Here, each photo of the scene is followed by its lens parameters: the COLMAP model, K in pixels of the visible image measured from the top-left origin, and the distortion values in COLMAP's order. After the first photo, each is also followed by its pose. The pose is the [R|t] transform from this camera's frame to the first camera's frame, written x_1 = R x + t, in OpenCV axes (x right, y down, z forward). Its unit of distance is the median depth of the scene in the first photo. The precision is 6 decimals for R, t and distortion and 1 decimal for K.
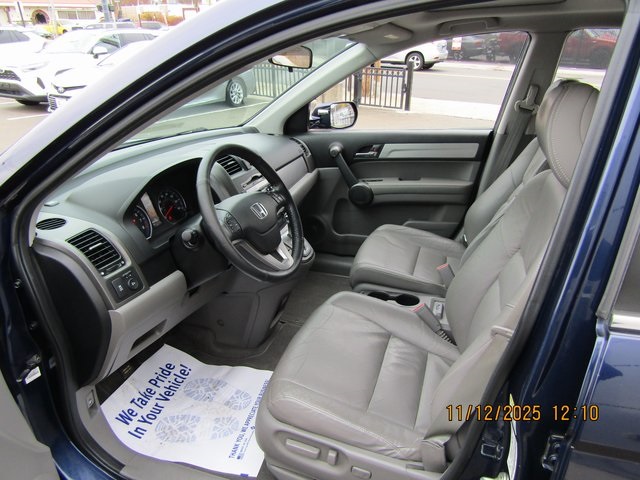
lens RADIAL K [[456.6, 0, 320.0], [0, 456.6, 240.0], [0, 0, 1]] dist [-0.013759, 0.006056]
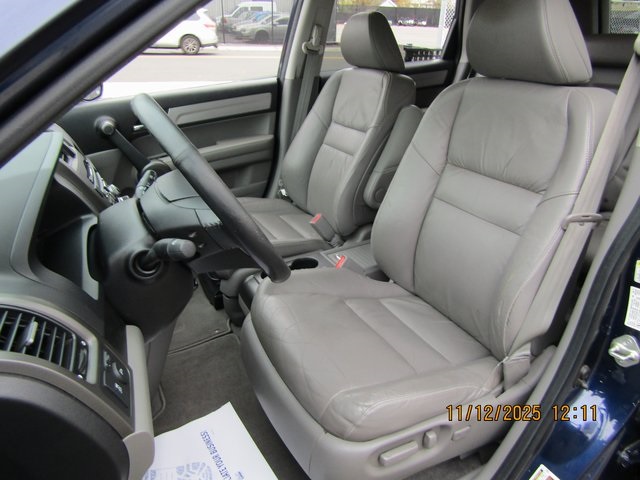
lens RADIAL K [[456.6, 0, 320.0], [0, 456.6, 240.0], [0, 0, 1]] dist [-0.013759, 0.006056]
pose [[0.724214, -0.309789, 0.616072, -0.258199], [0.282956, 0.948233, 0.144190, -0.027517], [-0.628848, 0.069897, 0.774380, 0.215521]]
